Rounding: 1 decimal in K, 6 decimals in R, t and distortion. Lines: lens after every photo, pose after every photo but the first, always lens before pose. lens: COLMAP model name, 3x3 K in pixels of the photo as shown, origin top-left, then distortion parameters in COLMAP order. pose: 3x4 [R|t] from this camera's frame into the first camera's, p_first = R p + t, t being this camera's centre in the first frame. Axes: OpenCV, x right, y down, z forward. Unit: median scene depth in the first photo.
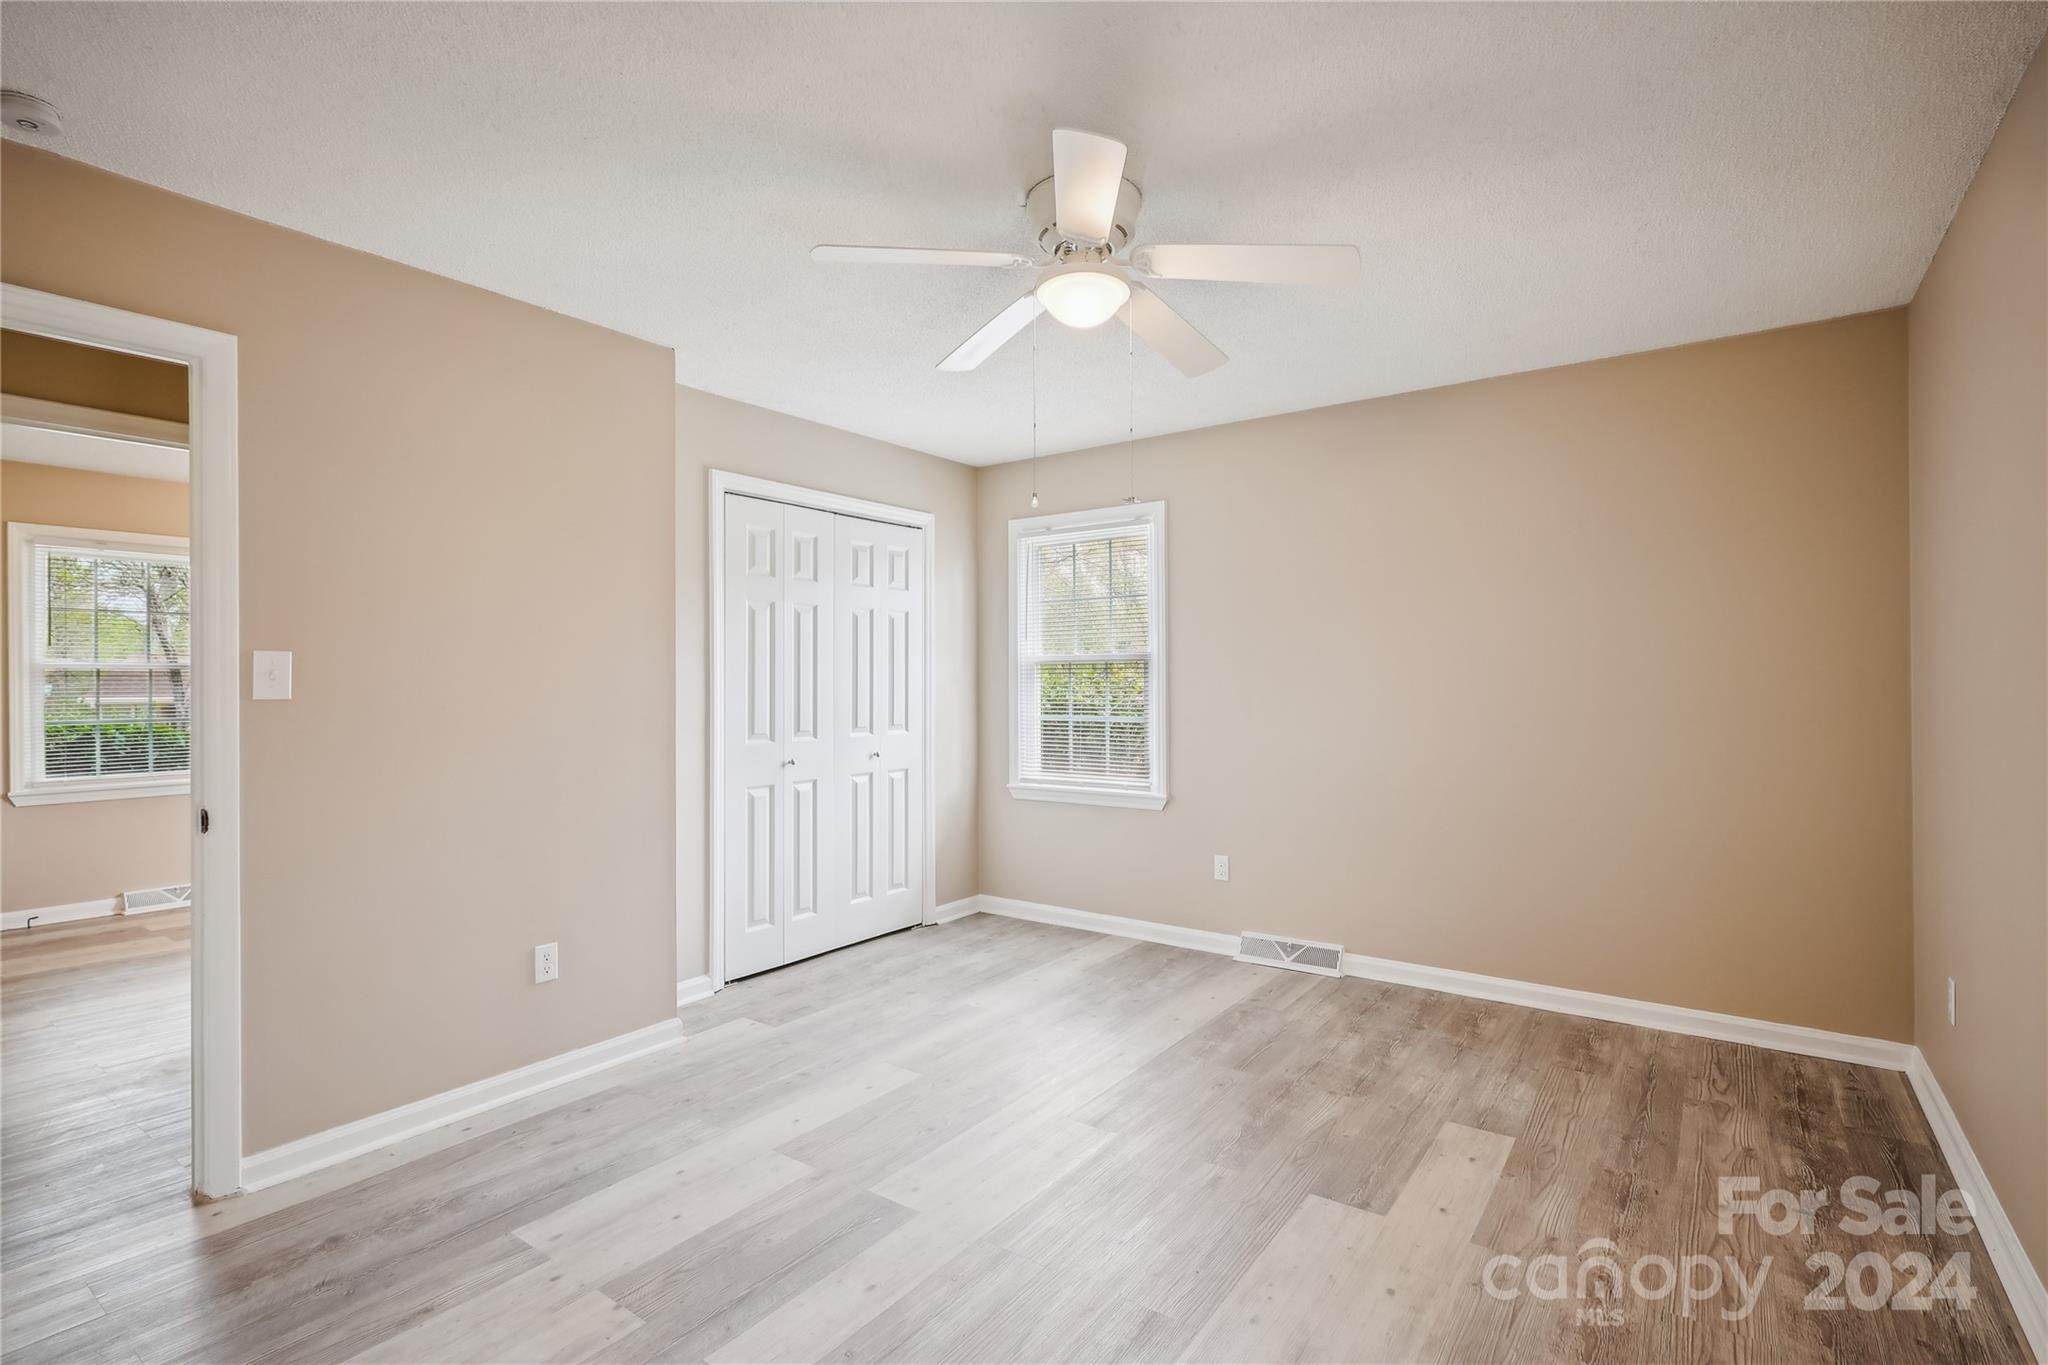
lens RADIAL K [[1005.7, 0, 1024.0], [0, 1005.7, 682.5], [0, 0, 1]] dist [0.002248, 0.000655]
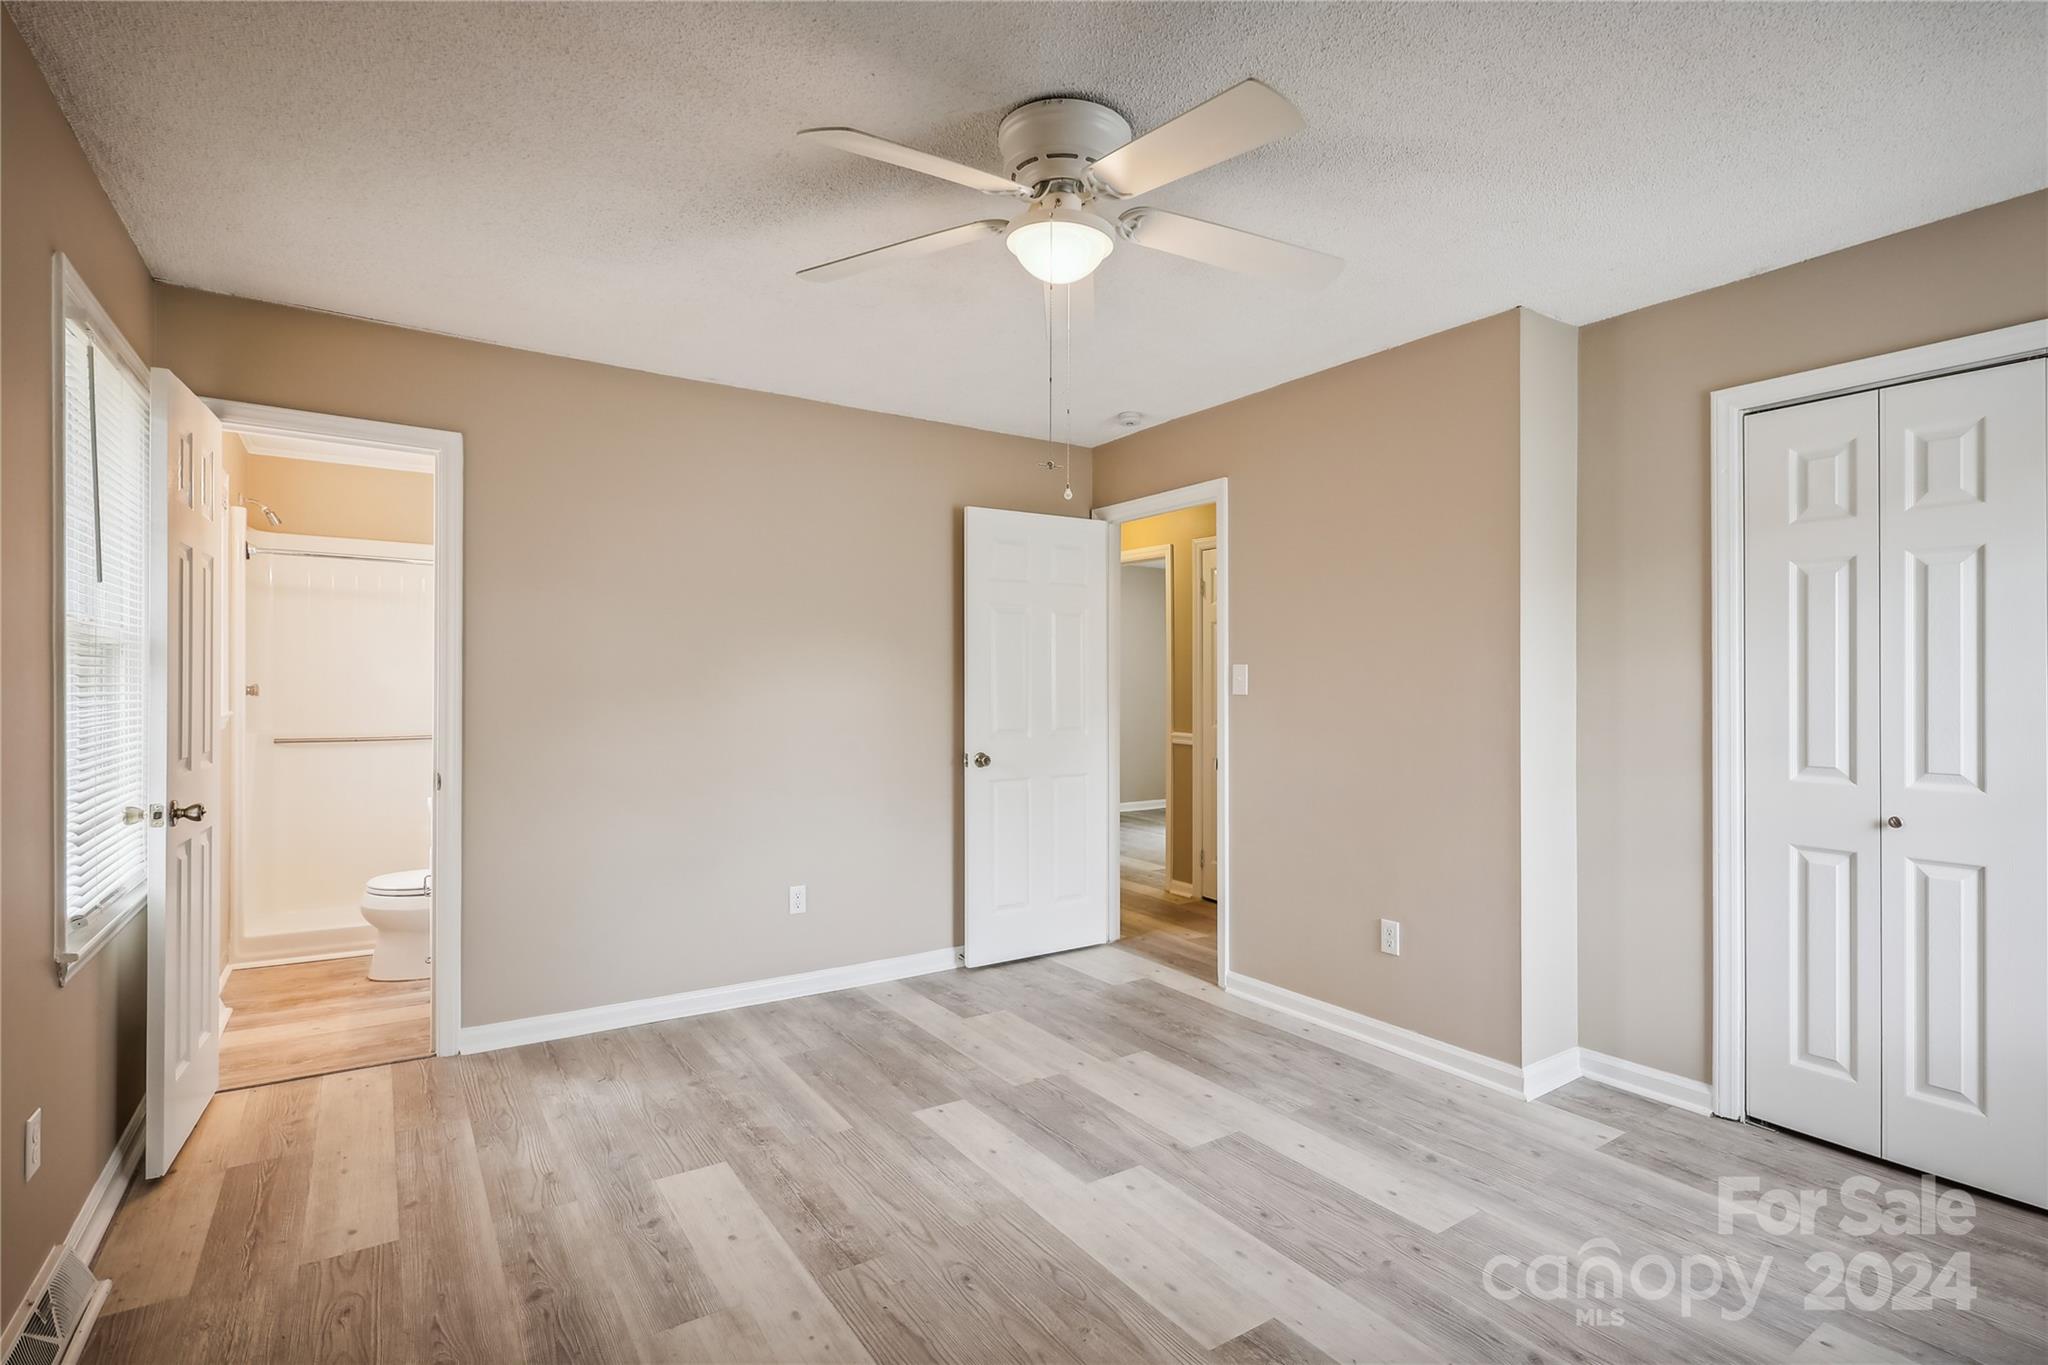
lens RADIAL K [[1005.7, 0, 1024.0], [0, 1005.7, 682.5], [0, 0, 1]] dist [0.002248, 0.000655]
pose [[-0.379060, -0.000254, -0.925372, 0.678304], [-0.001937, 0.999998, 0.000519, -0.002986], [0.925370, 0.001989, -0.379059, 1.002216]]
